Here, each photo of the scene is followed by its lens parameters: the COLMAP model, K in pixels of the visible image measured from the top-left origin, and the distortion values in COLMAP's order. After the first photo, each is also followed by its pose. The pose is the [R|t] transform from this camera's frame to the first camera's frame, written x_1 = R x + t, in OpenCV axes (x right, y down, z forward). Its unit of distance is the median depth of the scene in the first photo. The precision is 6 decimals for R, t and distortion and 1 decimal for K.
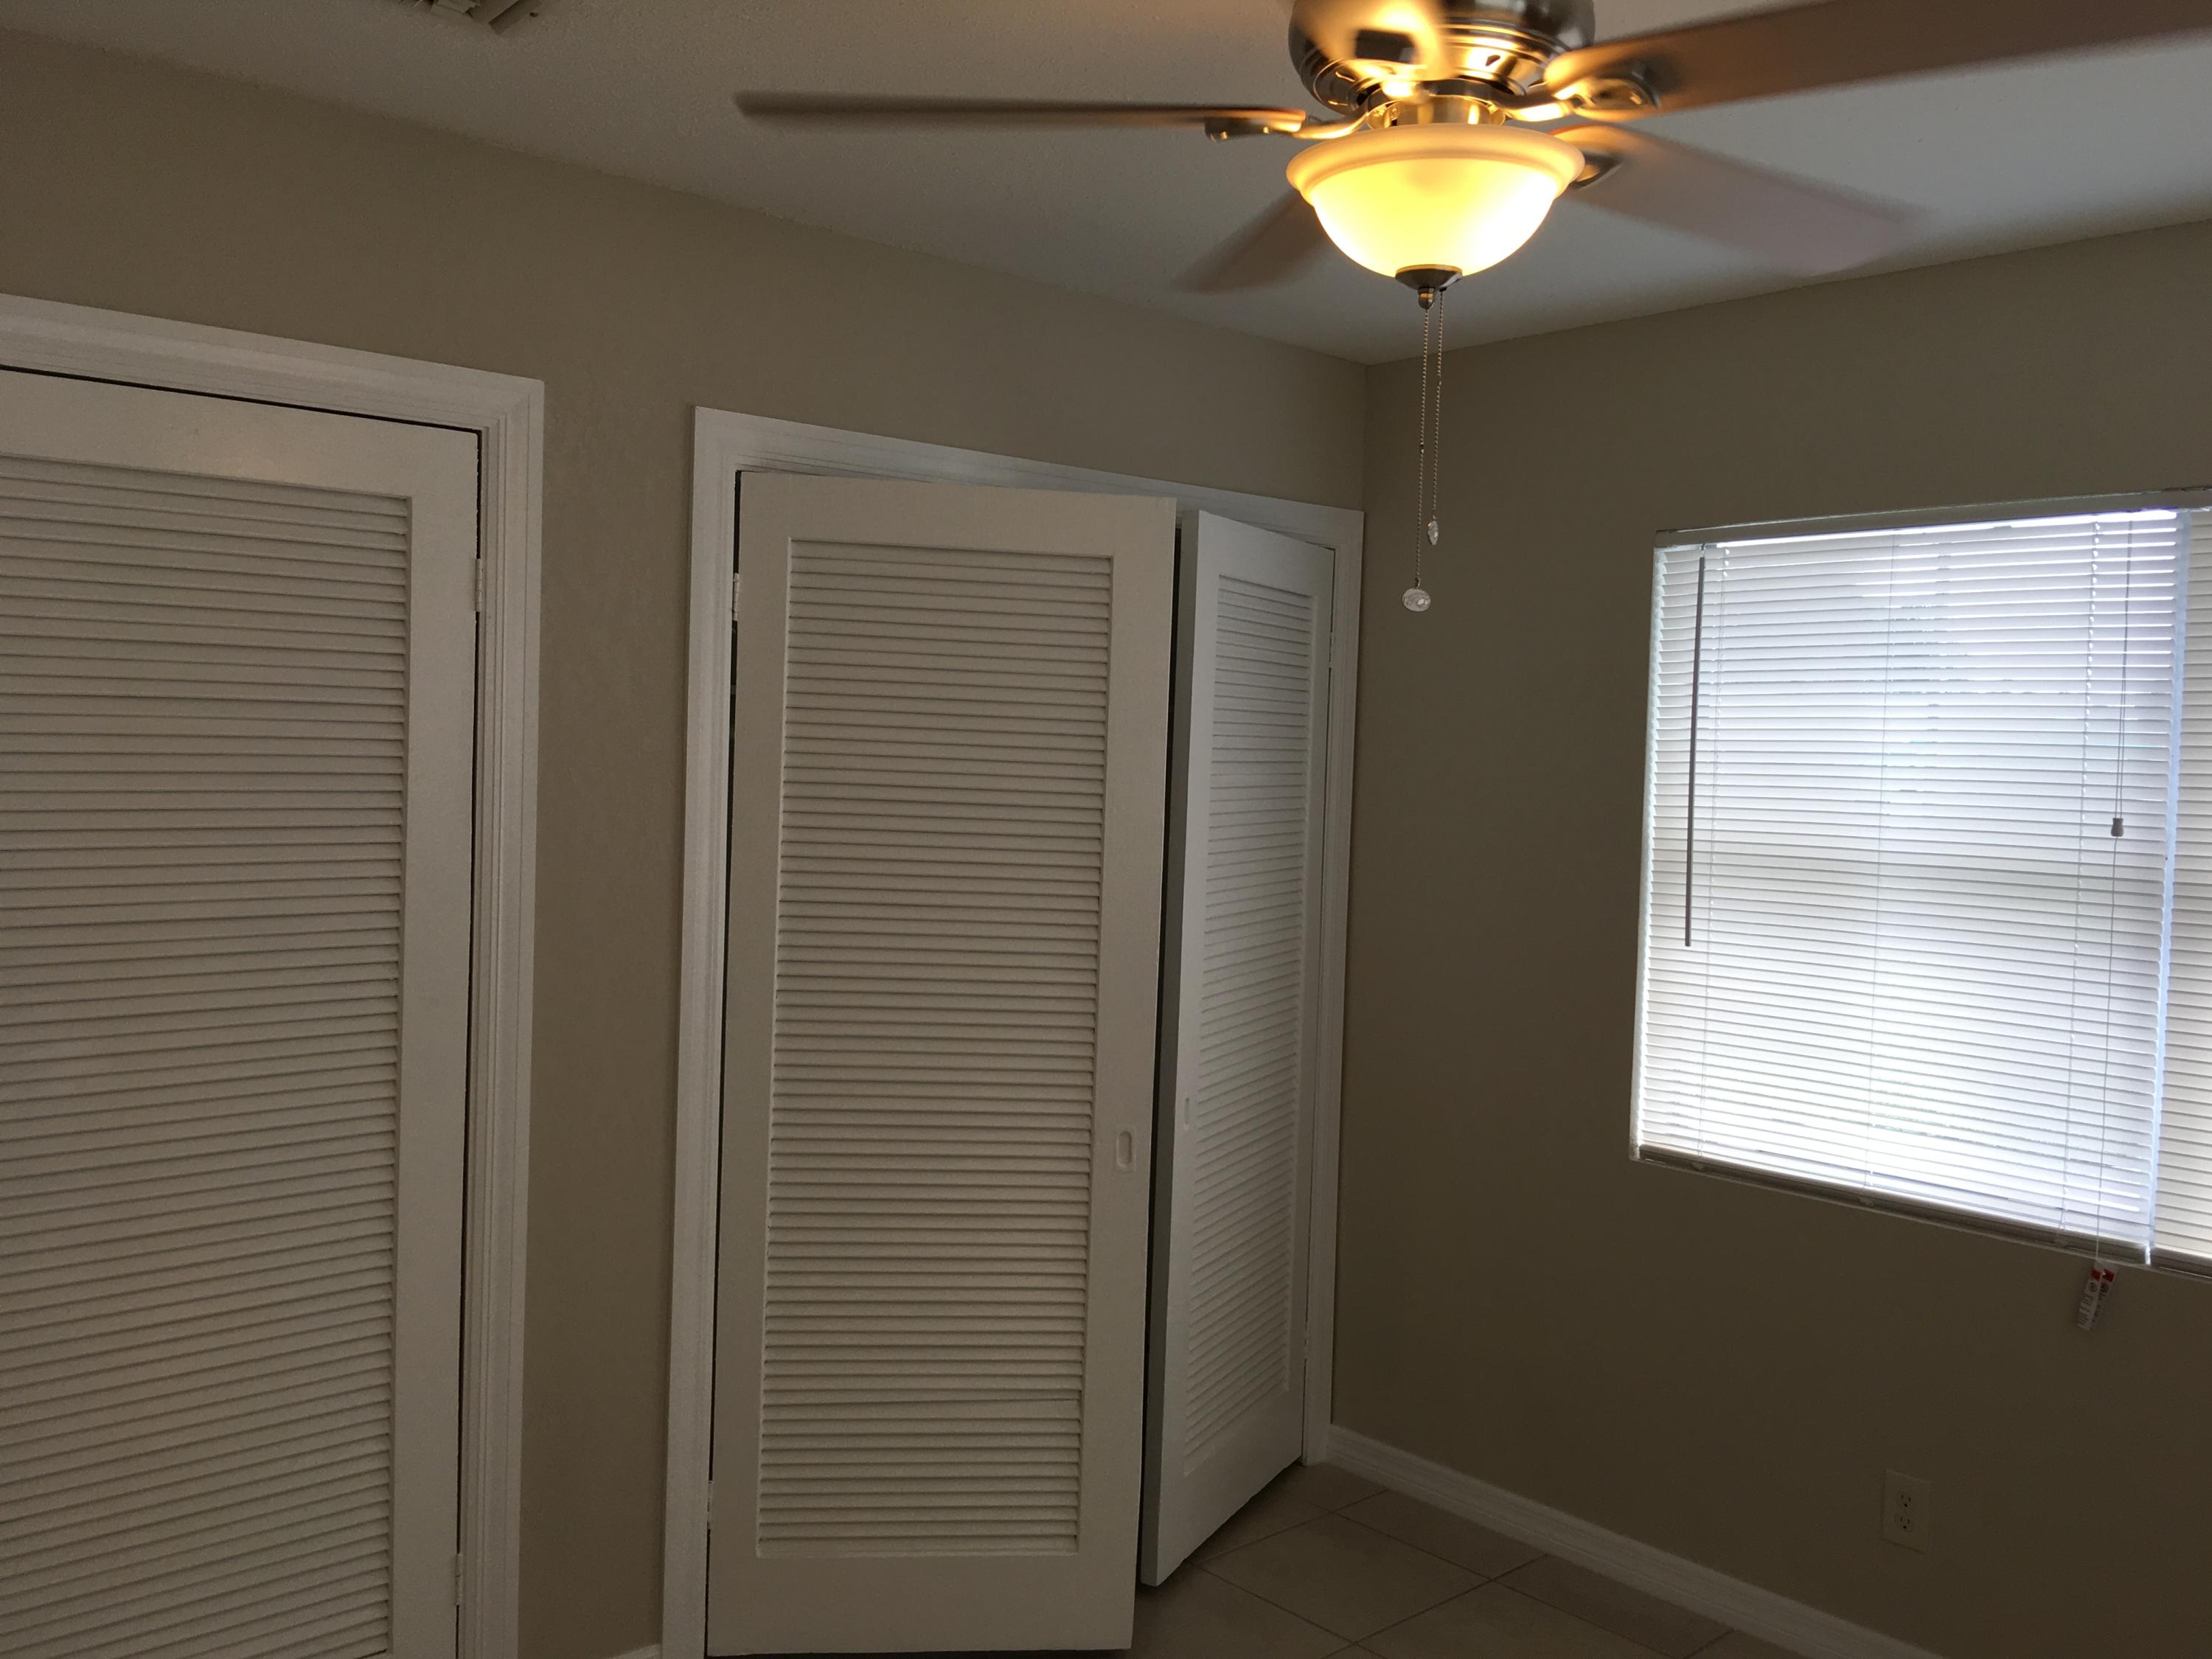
lens RADIAL K [[1871.7, 0, 1081.8], [0, 1871.7, 801.6], [0, 0, 1]] dist [0.083192, -0.148527]
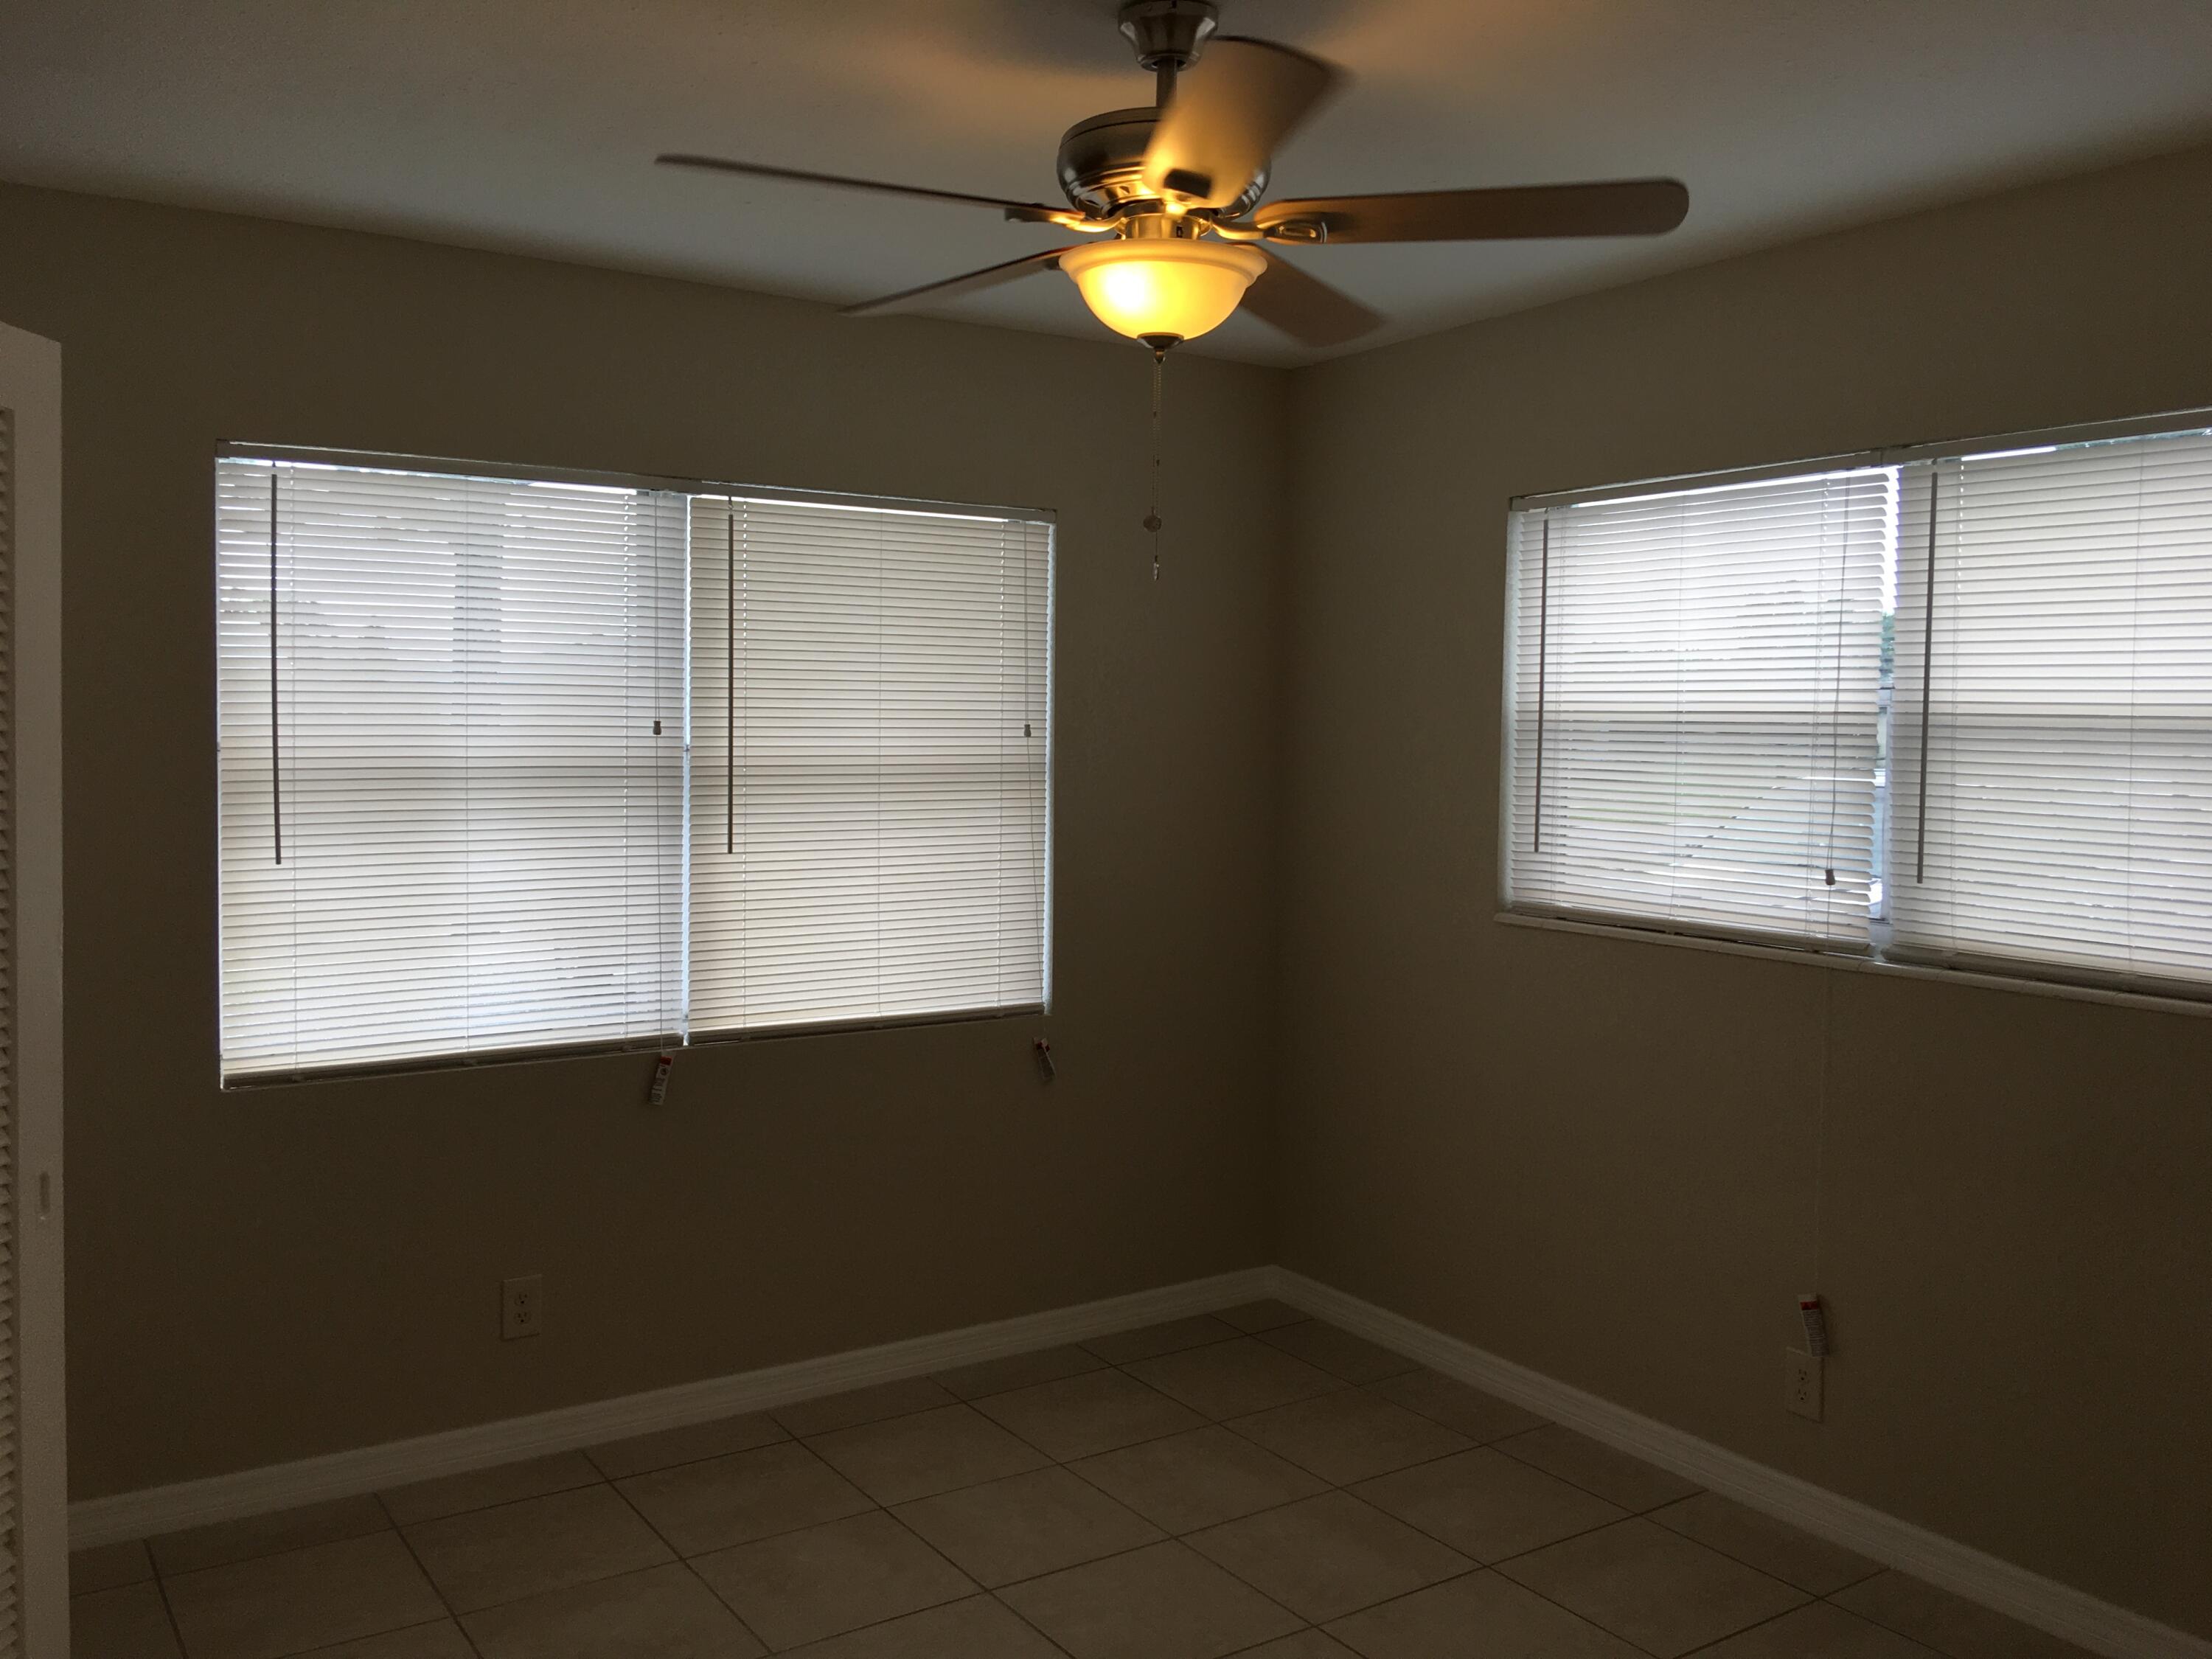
lens RADIAL K [[1871.7, 0, 1081.8], [0, 1871.7, 801.6], [0, 0, 1]] dist [0.083192, -0.148527]
pose [[0.132171, -0.075195, 0.988371, -0.671750], [0.019787, 0.997120, 0.073215, -0.023770], [-0.991029, 0.009881, 0.133278, 0.486609]]
